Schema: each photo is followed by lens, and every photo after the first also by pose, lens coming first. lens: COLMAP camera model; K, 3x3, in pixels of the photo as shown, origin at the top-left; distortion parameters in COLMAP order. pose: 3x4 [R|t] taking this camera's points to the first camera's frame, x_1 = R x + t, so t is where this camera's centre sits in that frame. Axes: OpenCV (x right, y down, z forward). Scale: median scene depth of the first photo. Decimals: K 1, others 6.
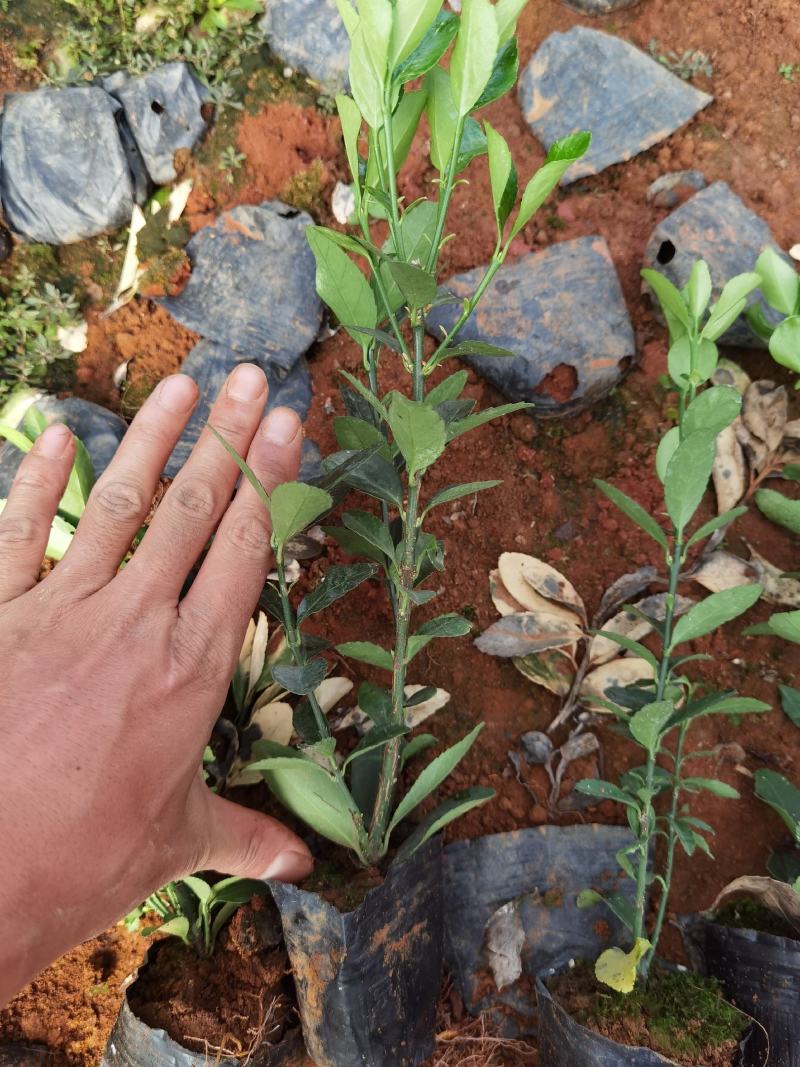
lens RADIAL K [[868.6, 0, 400.0], [0, 868.6, 533.5], [0, 0, 1]] dist [-0.016552, 0.007167]
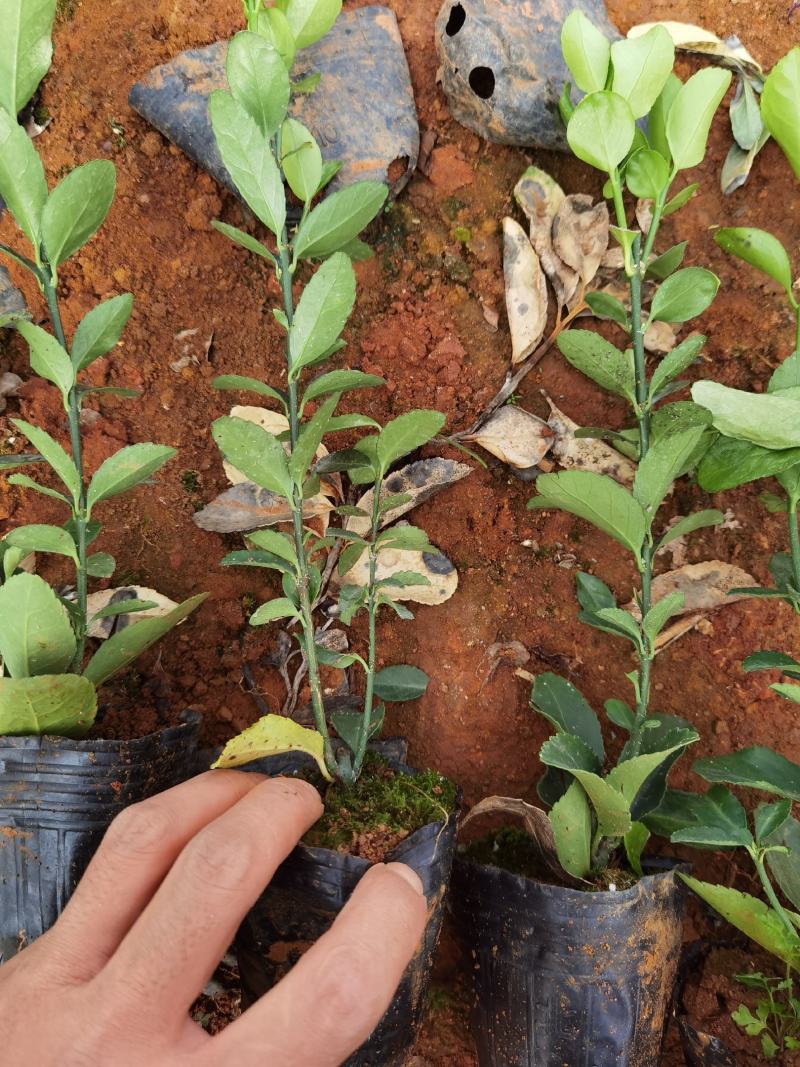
lens RADIAL K [[860.3, 0, 404.9], [0, 860.3, 533.9], [0, 0, 1]] dist [-0.004868, -0.011252]
pose [[0.999628, 0.002618, 0.027164, 0.241202], [-0.005109, 0.995741, 0.092048, 0.062590], [-0.026807, -0.092153, 0.995384, 0.192769]]
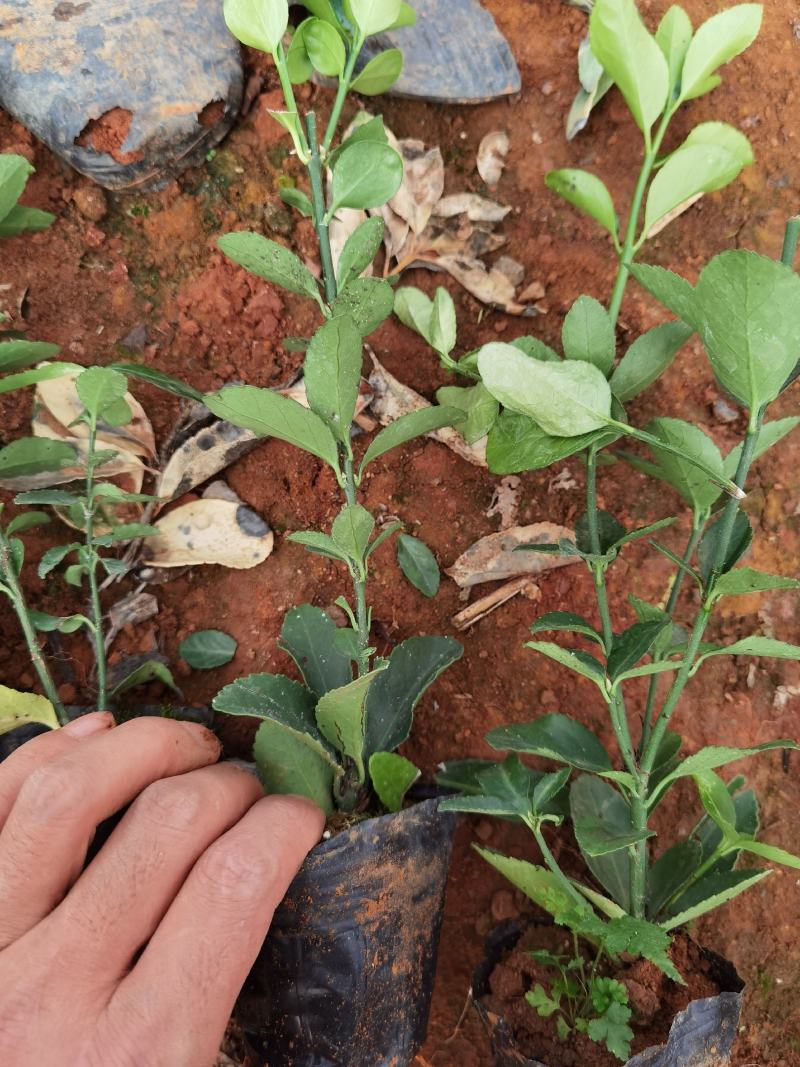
lens RADIAL K [[868.6, 0, 400.0], [0, 868.6, 533.5], [0, 0, 1]] dist [-0.016552, 0.007167]
pose [[0.999981, 0.000371, 0.006167, 0.410317], [-0.000975, 0.995160, 0.098263, 0.092682], [-0.006101, -0.098267, 0.995141, 0.213290]]
